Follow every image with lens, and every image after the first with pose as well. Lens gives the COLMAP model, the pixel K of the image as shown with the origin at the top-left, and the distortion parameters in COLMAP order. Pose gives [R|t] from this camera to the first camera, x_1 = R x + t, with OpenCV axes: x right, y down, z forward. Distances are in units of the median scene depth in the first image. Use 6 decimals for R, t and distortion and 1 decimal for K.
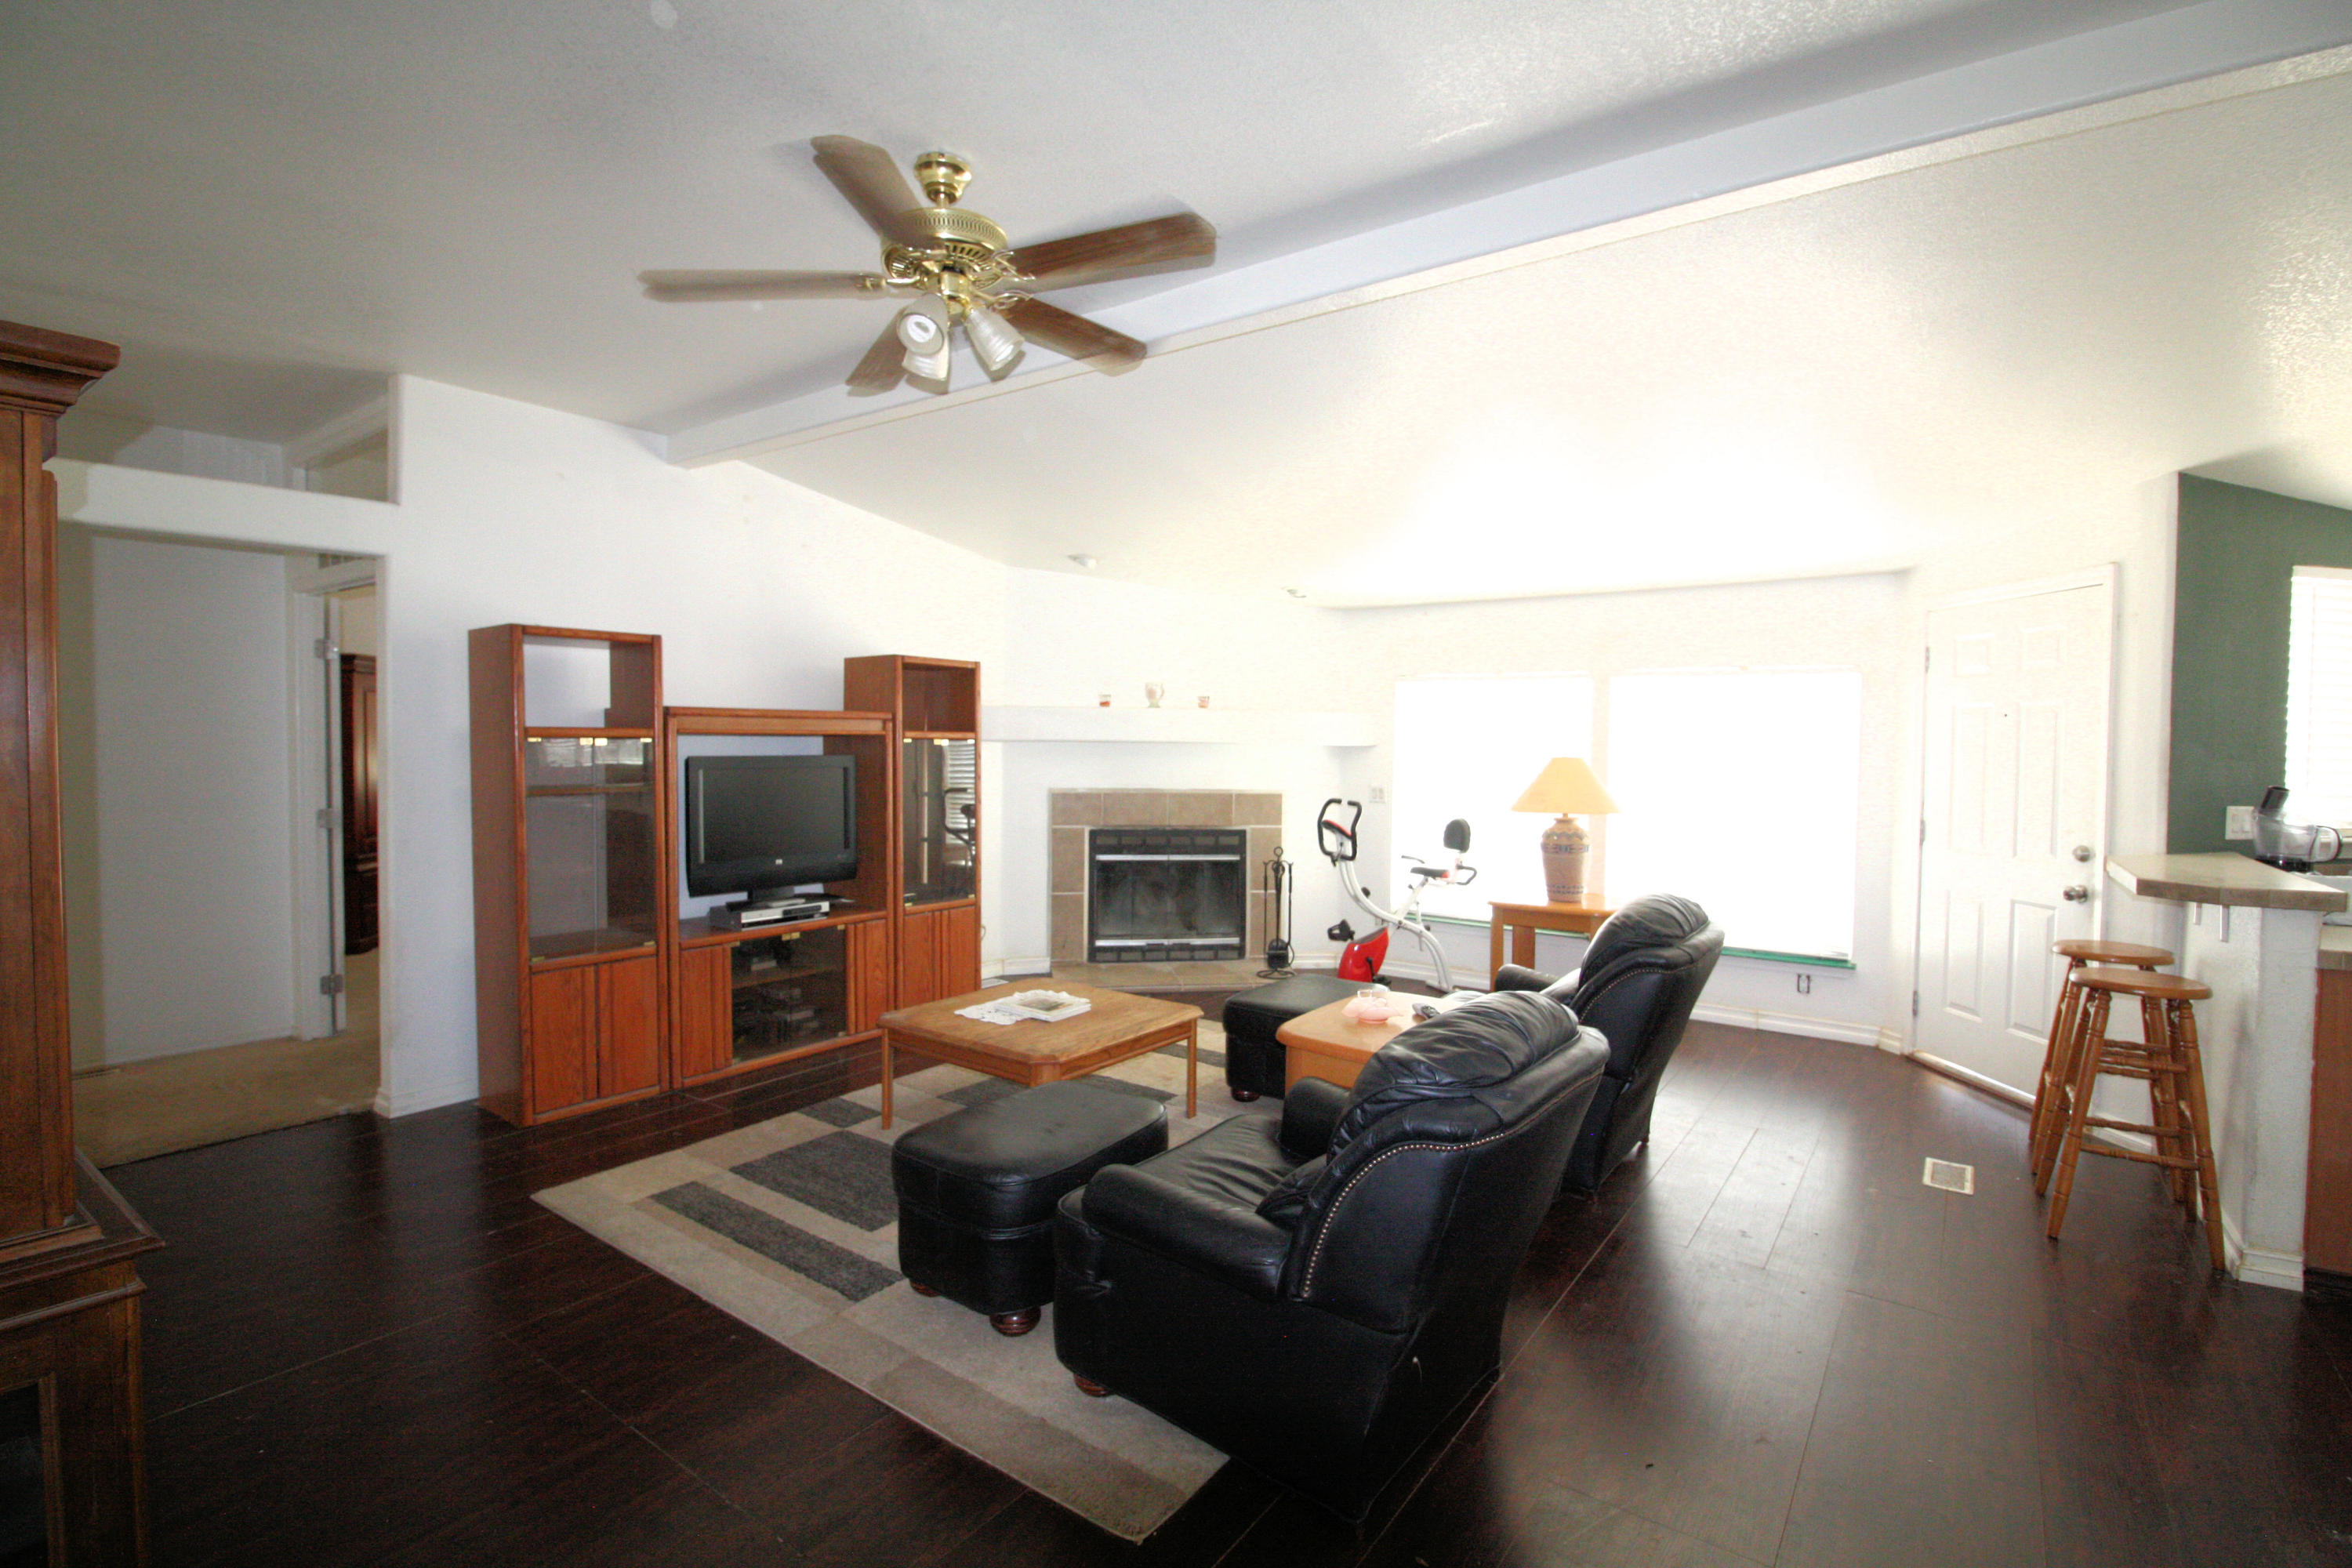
lens RADIAL K [[1099.7, 0, 1183.2], [0, 1099.7, 771.0], [0, 0, 1]] dist [0.003266, -0.011007]
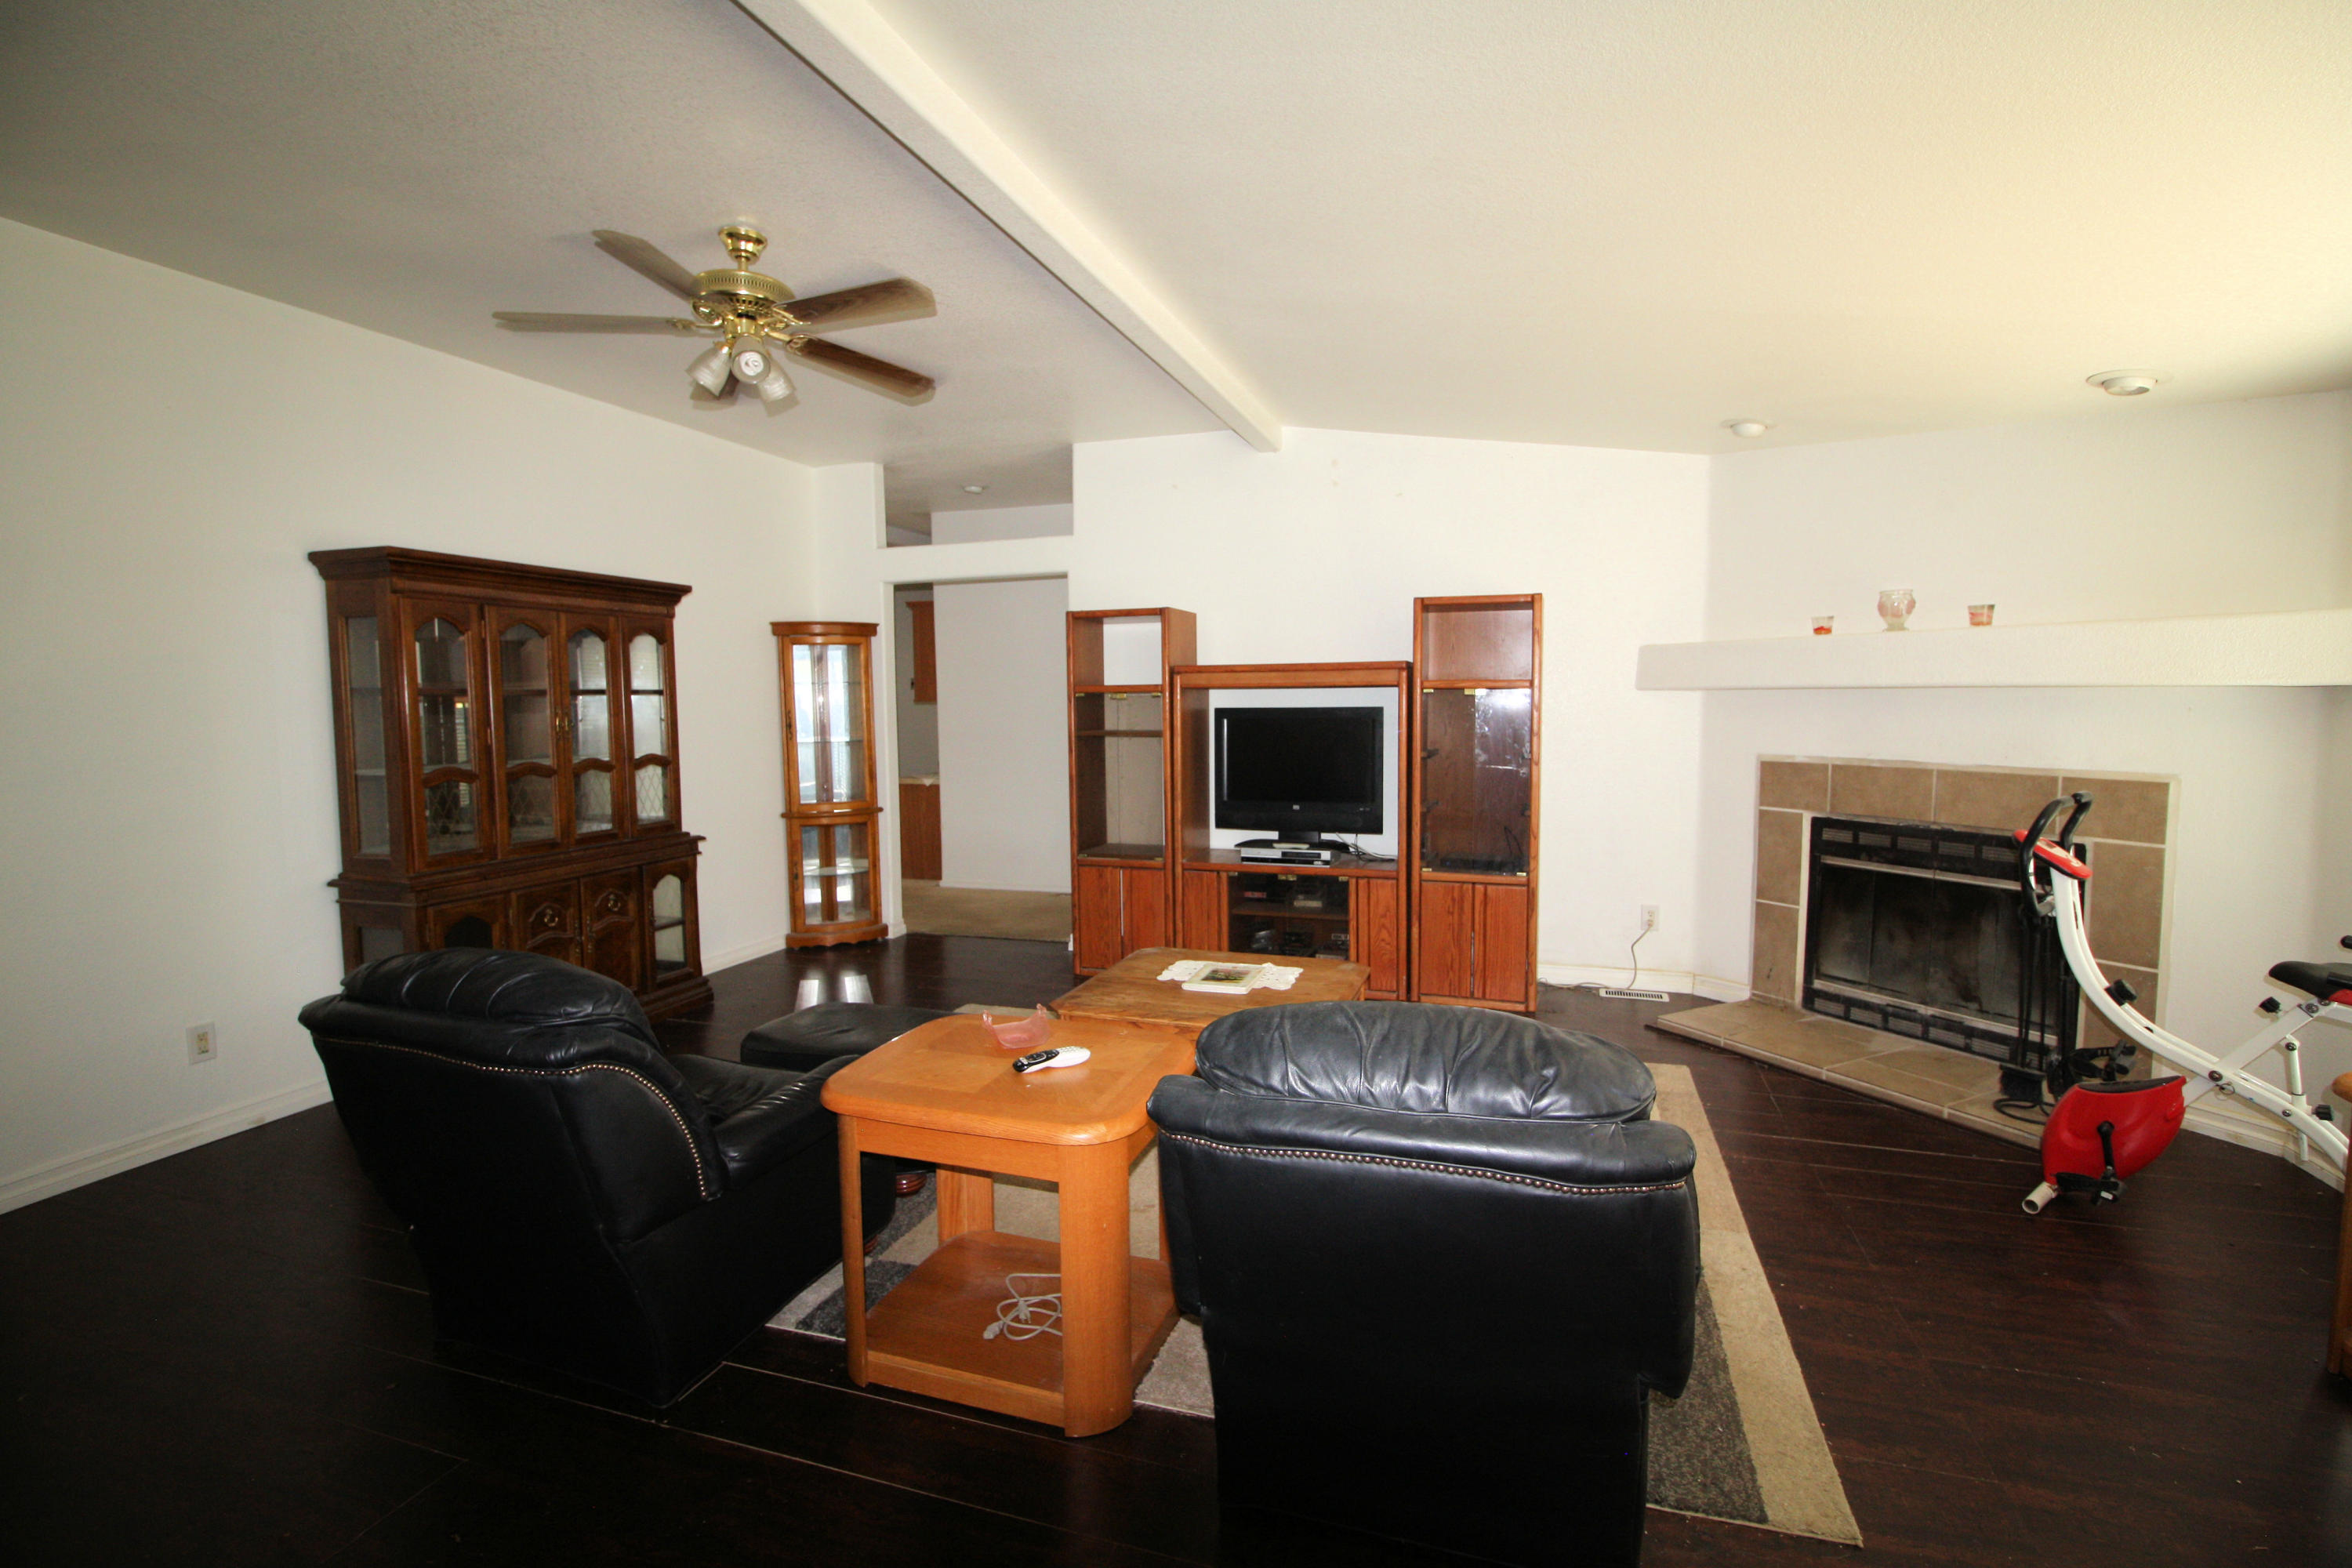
lens RADIAL K [[1092.4, 0, 1189.1], [0, 1092.4, 787.8], [0, 0, 1]] dist [-0.004004, -0.000859]
pose [[0.303113, 0.064331, -0.950781, 0.498524], [-0.018244, 0.997928, 0.061705, 0.000637], [0.952780, -0.001358, 0.303659, 0.480671]]
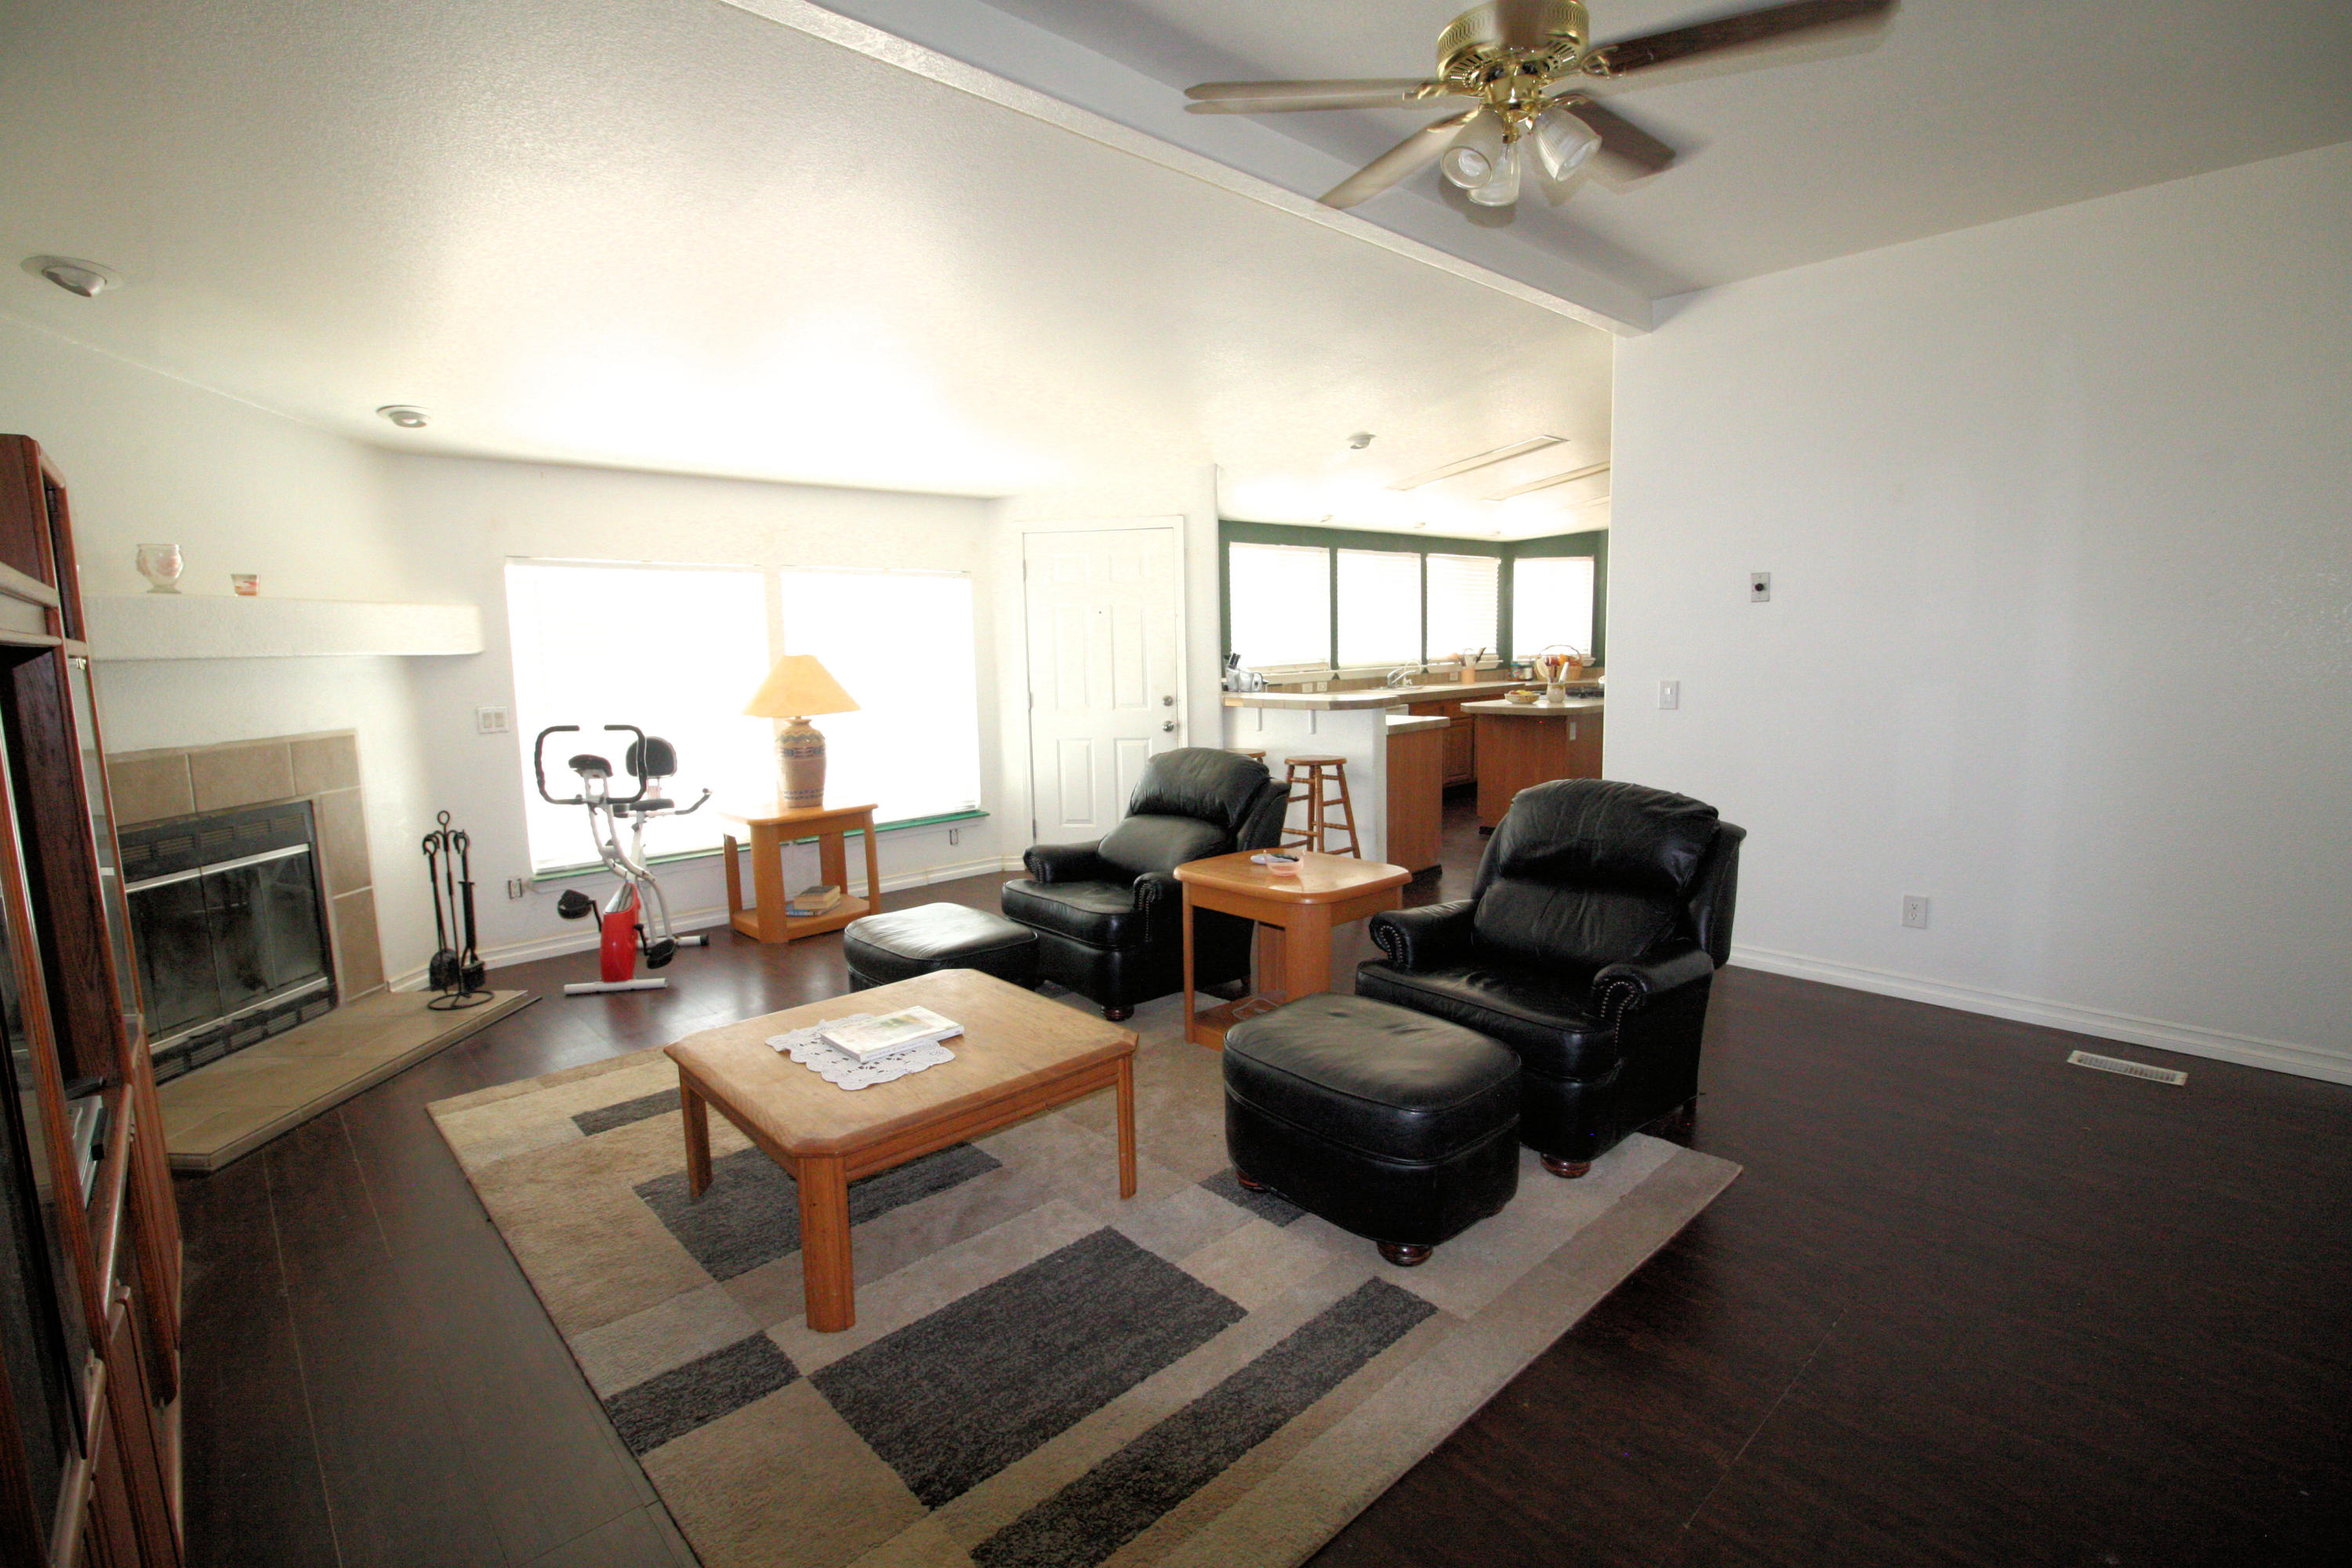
lens RADIAL K [[1099.7, 0, 1183.2], [0, 1099.7, 771.0], [0, 0, 1]] dist [0.003266, -0.011007]
pose [[0.172021, -0.130392, 0.976425, -0.514653], [0.051492, 0.991036, 0.123272, -0.012816], [-0.983747, 0.029072, 0.177194, 0.490286]]
